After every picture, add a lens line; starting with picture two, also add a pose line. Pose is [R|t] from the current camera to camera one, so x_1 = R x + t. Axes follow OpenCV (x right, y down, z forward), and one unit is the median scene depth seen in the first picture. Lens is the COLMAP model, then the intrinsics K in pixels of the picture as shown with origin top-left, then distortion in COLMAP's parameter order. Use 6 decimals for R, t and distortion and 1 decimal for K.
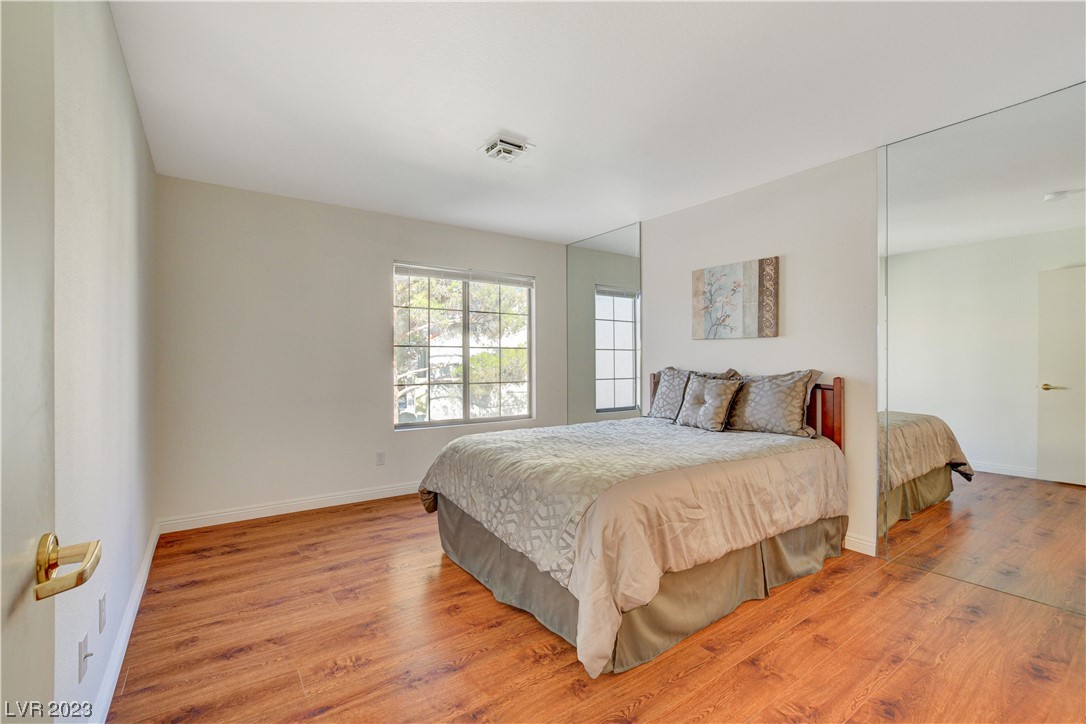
lens RADIAL K [[476.8, 0, 540.5], [0, 476.8, 358.0], [0, 0, 1]] dist [-0.014882, 0.005050]
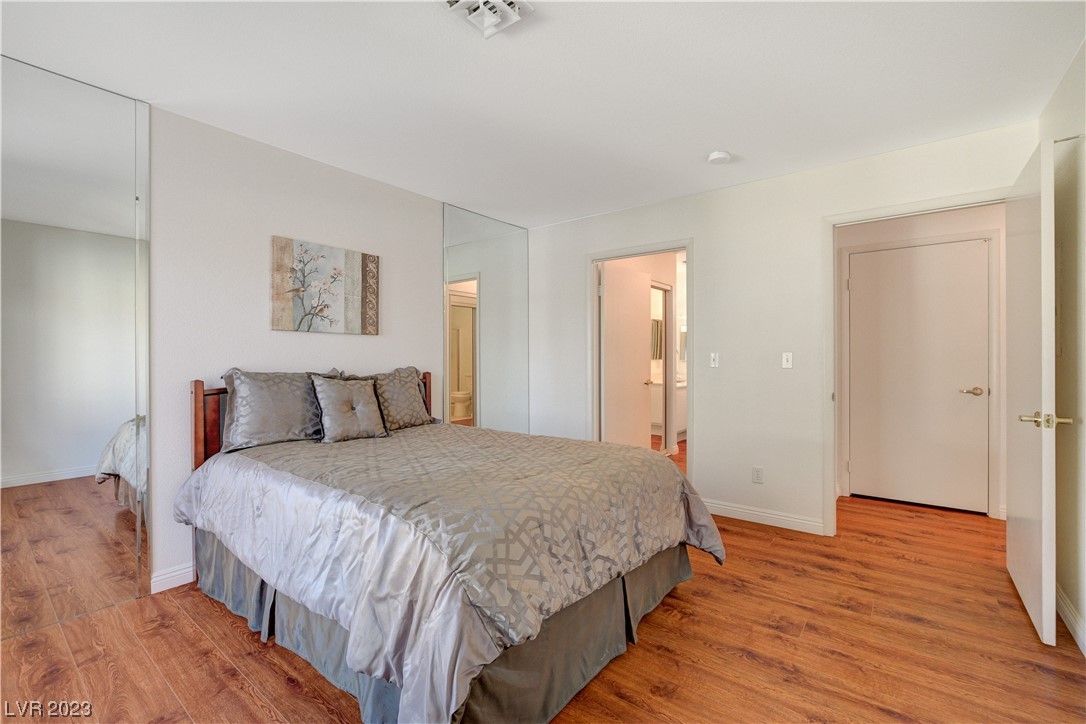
lens RADIAL K [[476.8, 0, 540.5], [0, 476.8, 358.0], [0, 0, 1]] dist [-0.014882, 0.005050]
pose [[-0.289227, 0.000052, 0.957260, -0.578927], [-0.006123, 0.999979, -0.001904, 0.004016], [-0.957241, -0.006412, -0.289221, 0.962632]]
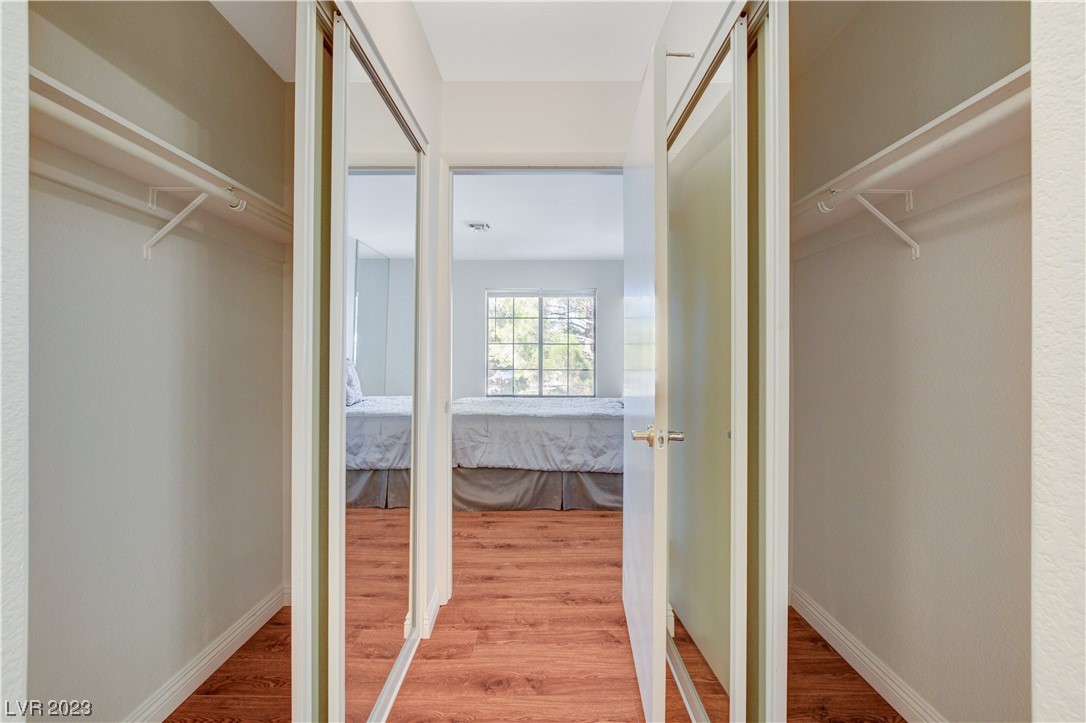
lens RADIAL K [[467.1, 0, 543.0], [0, 467.1, 361.5], [0, 0, 1]] dist [0.001040, 0.000208]
pose [[0.817133, 0.010519, -0.576353, 0.216515], [0.000404, 0.999823, 0.018821, 0.000571], [0.576449, -0.015612, 0.816984, -0.041510]]
